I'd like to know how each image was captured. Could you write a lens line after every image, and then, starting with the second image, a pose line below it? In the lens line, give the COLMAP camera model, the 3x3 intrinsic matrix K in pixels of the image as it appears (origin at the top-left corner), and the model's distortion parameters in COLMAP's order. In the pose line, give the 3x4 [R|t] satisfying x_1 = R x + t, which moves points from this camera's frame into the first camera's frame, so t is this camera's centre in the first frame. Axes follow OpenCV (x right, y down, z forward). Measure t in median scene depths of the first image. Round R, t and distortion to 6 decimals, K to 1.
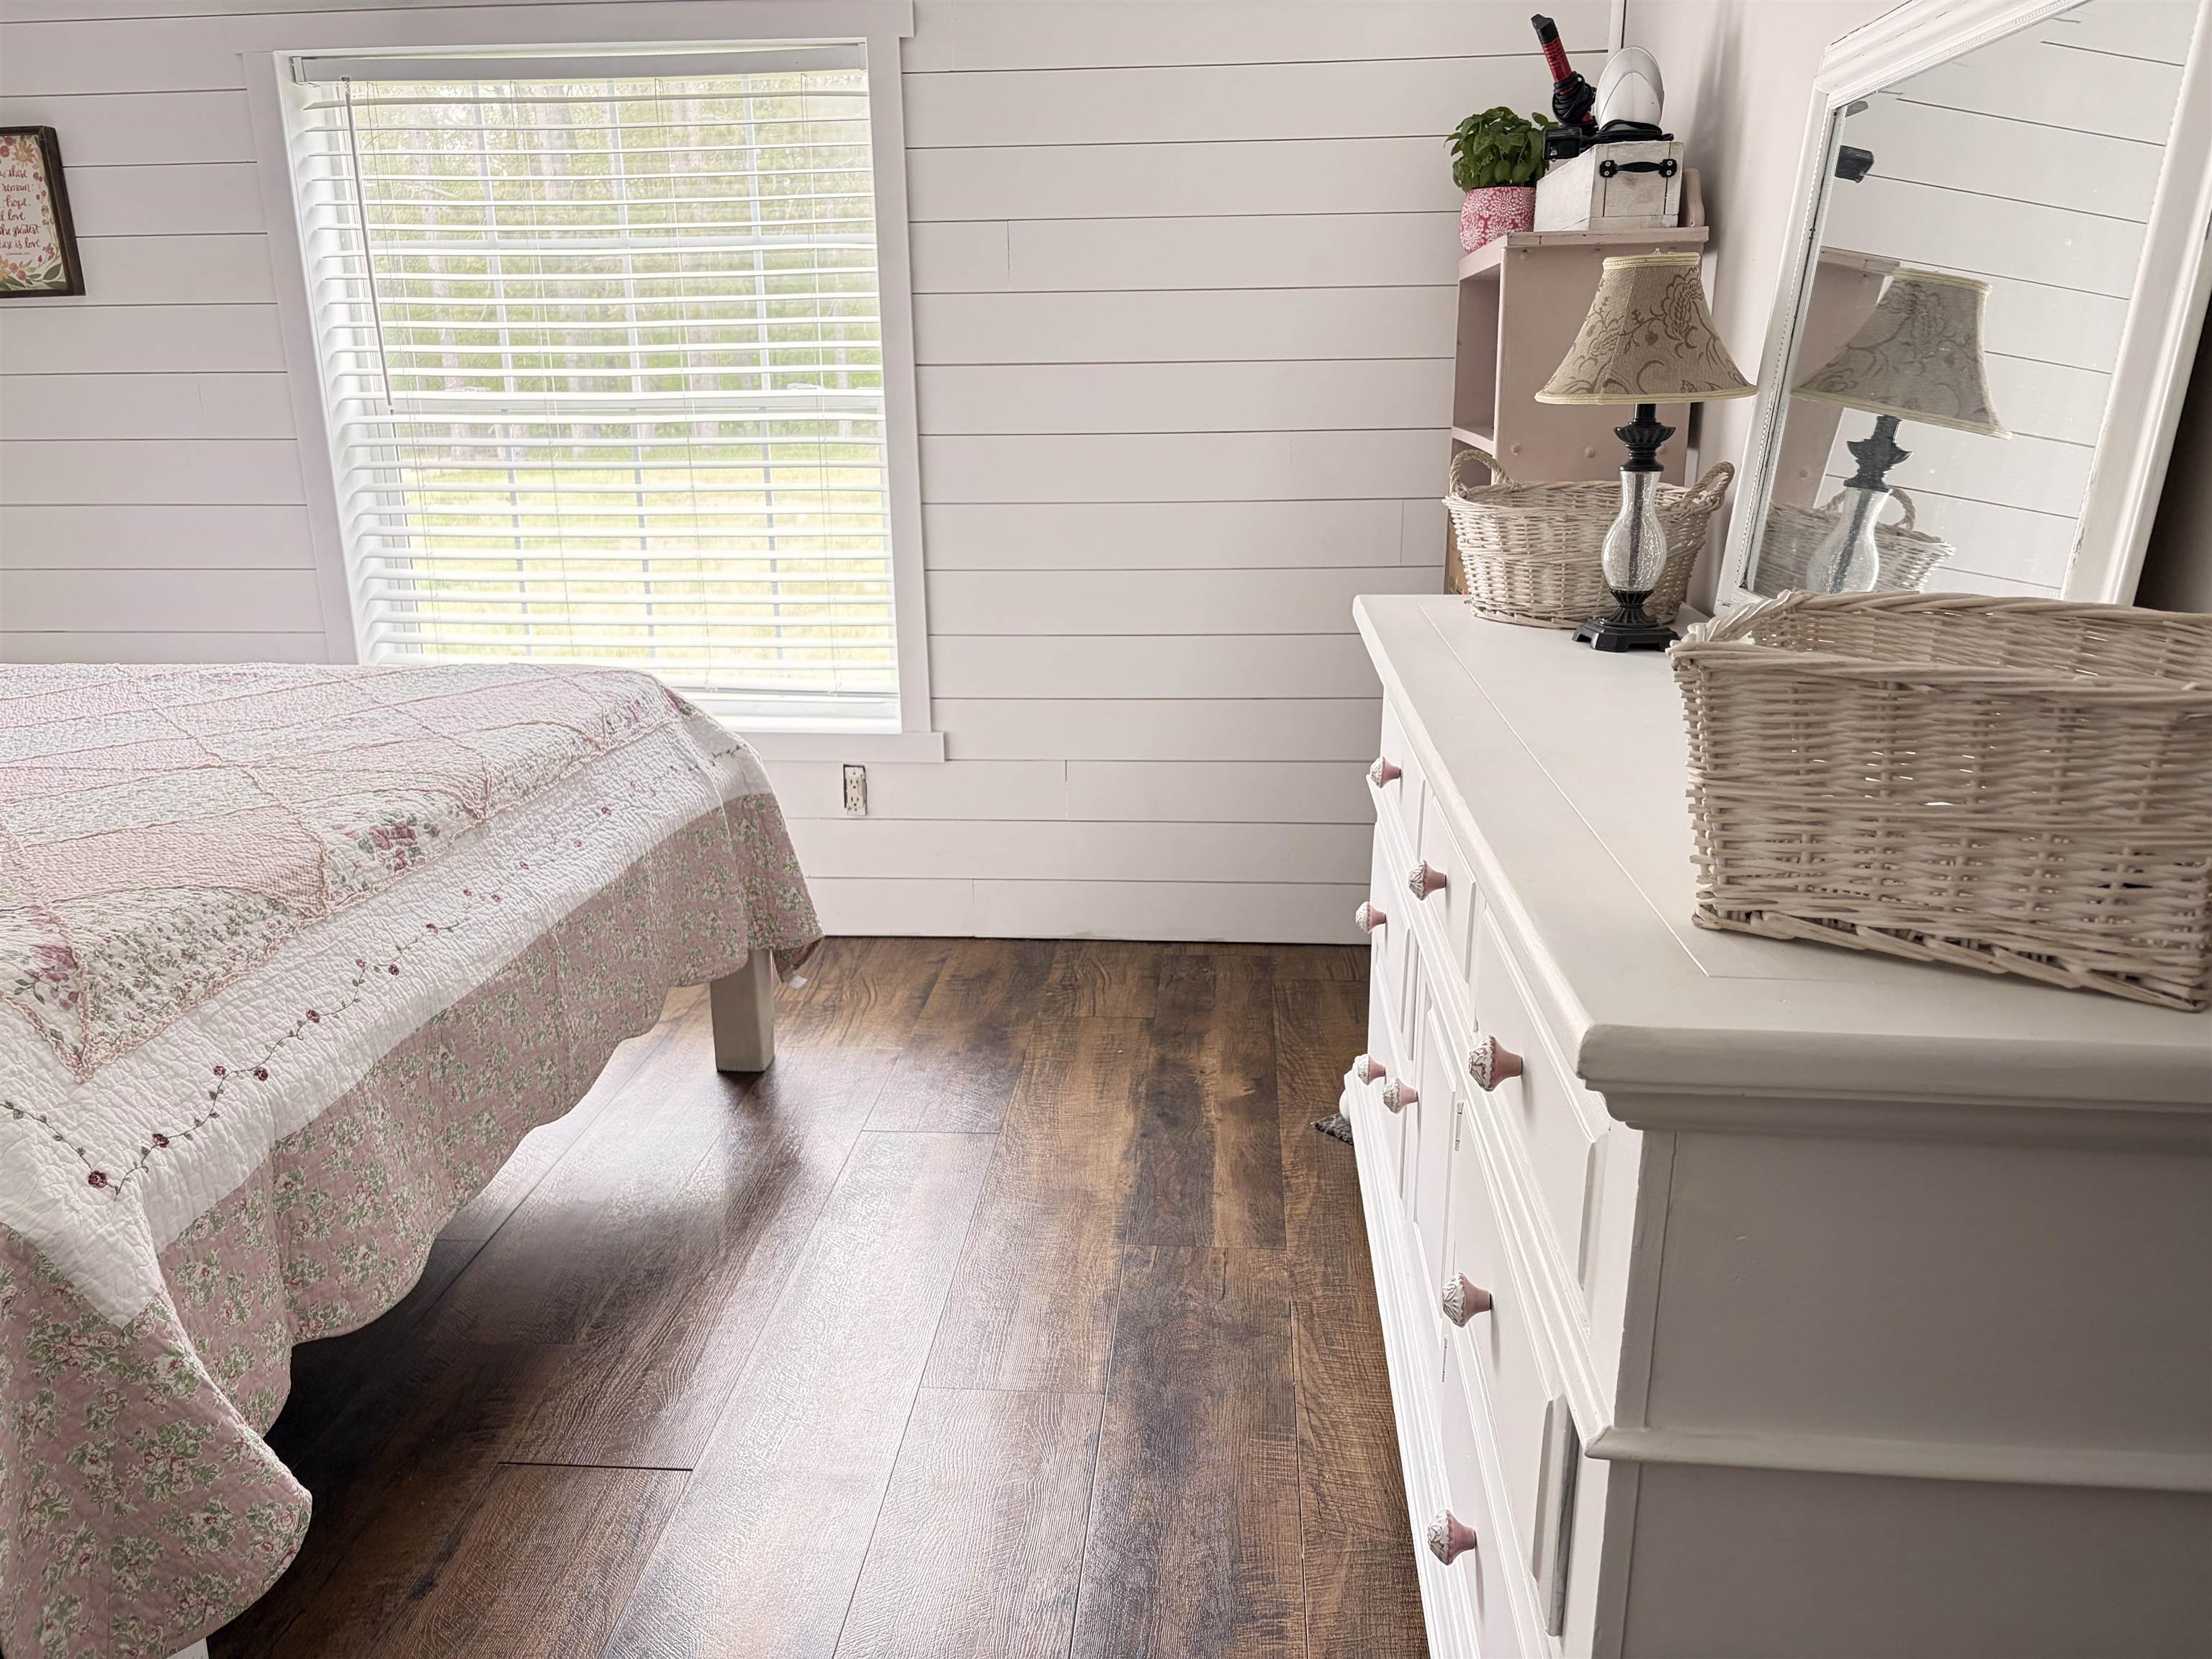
lens RADIAL K [[1665.5, 0, 1101.4], [0, 1665.5, 830.9], [0, 0, 1]] dist [0.037726, -0.035544]
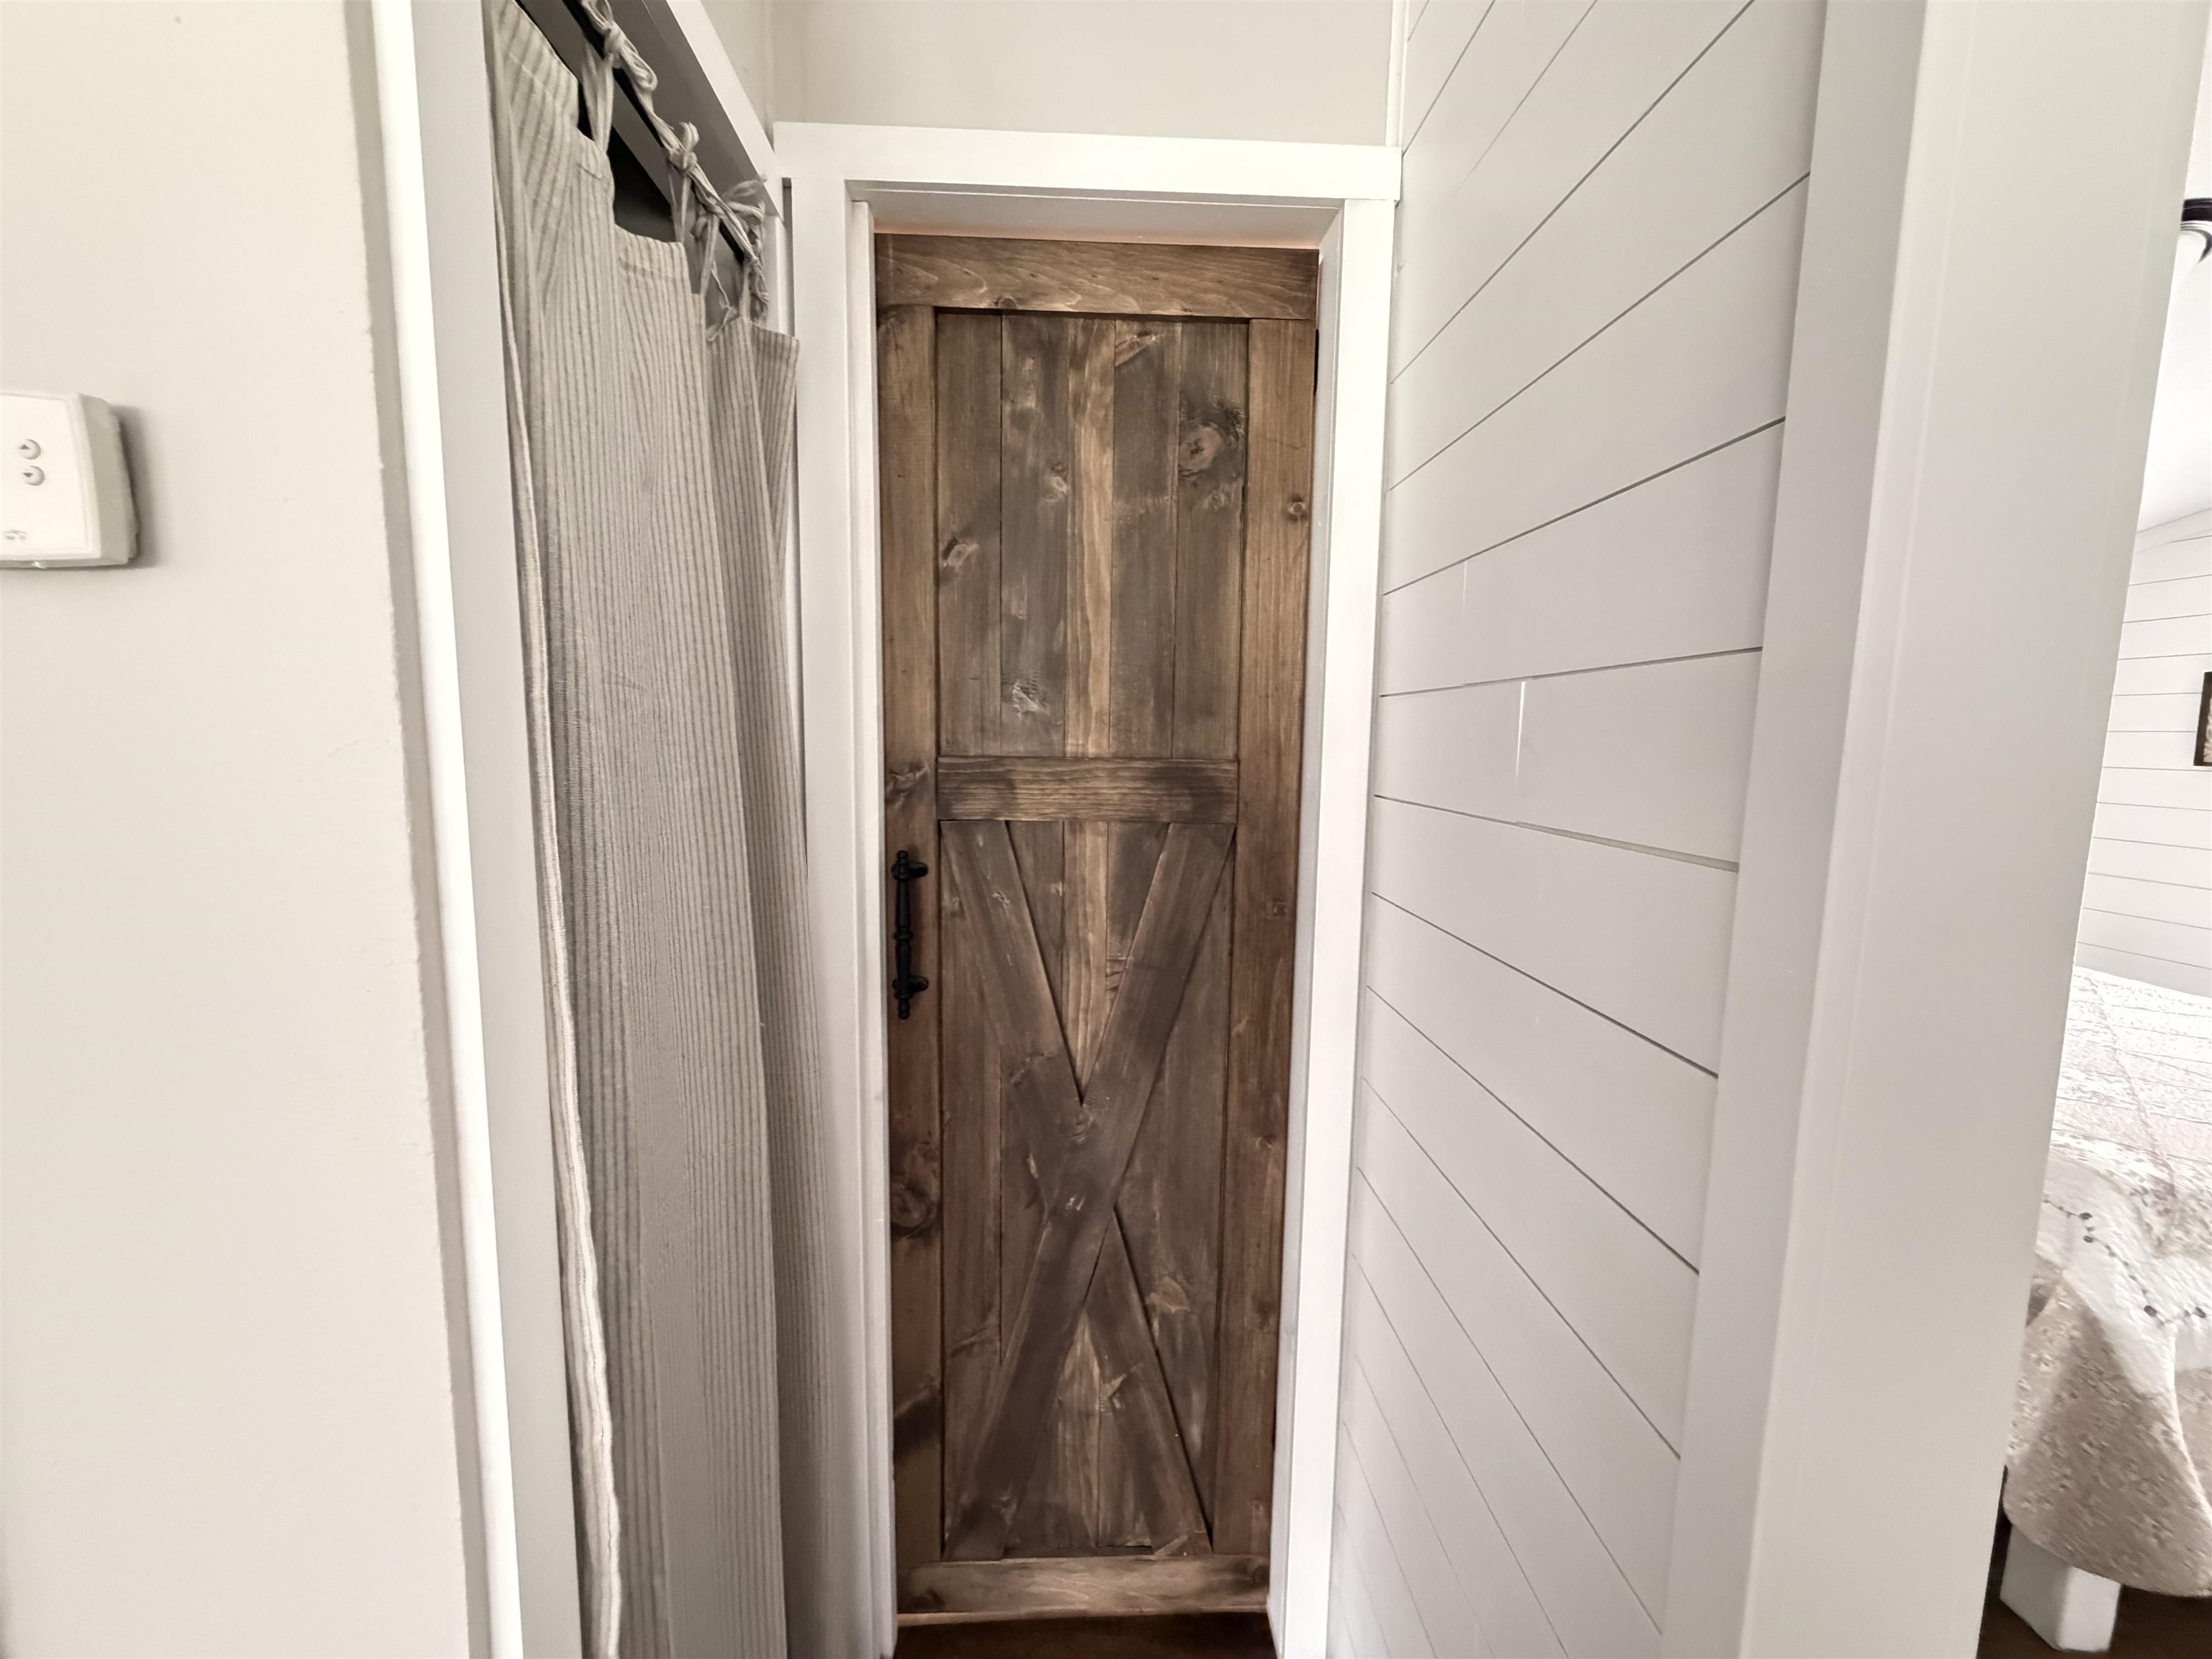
lens RADIAL K [[884.4, 0, 1102.4], [0, 884.4, 832.7], [0, 0, 1]] dist [0.000189, 0.000176]
pose [[0.130702, 0.129580, -0.982917, 0.142671], [-0.276942, 0.956728, 0.089301, -0.063844], [0.951956, 0.260540, 0.160932, -0.390077]]
